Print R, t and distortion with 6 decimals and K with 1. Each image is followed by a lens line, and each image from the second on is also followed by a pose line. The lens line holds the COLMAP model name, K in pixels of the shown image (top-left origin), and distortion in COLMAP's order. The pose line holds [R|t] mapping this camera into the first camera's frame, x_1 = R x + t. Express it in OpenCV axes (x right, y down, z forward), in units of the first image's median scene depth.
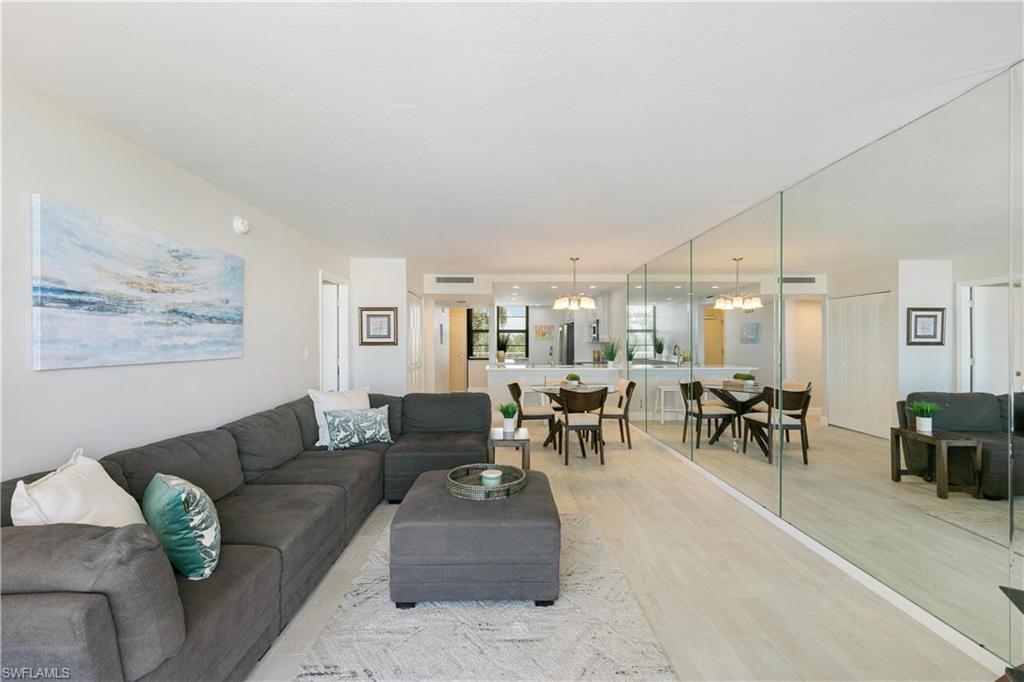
lens RADIAL K [[458.7, 0, 513.7], [0, 458.7, 342.7], [0, 0, 1]] dist [0.010953, -0.003540]
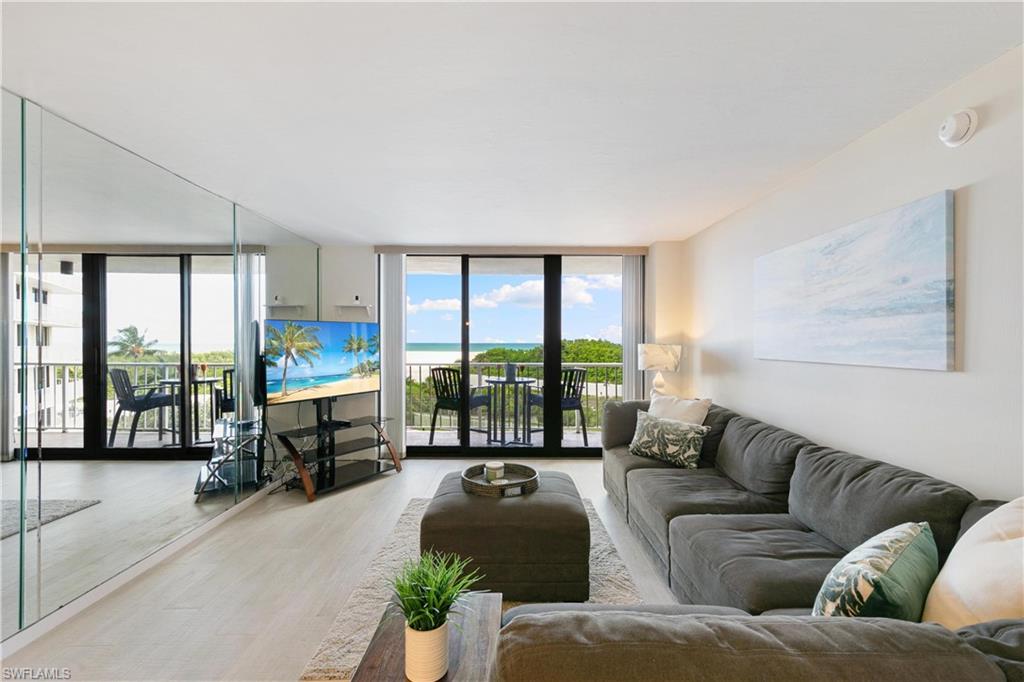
lens RADIAL K [[458.7, 0, 512.4], [0, 458.7, 343.0], [0, 0, 1]] dist [0.010953, -0.003540]
pose [[-0.999796, -0.001563, 0.020123, -0.084330], [-0.001470, 0.999988, 0.004589, -0.003429], [-0.020130, 0.004559, -0.999787, 1.604834]]
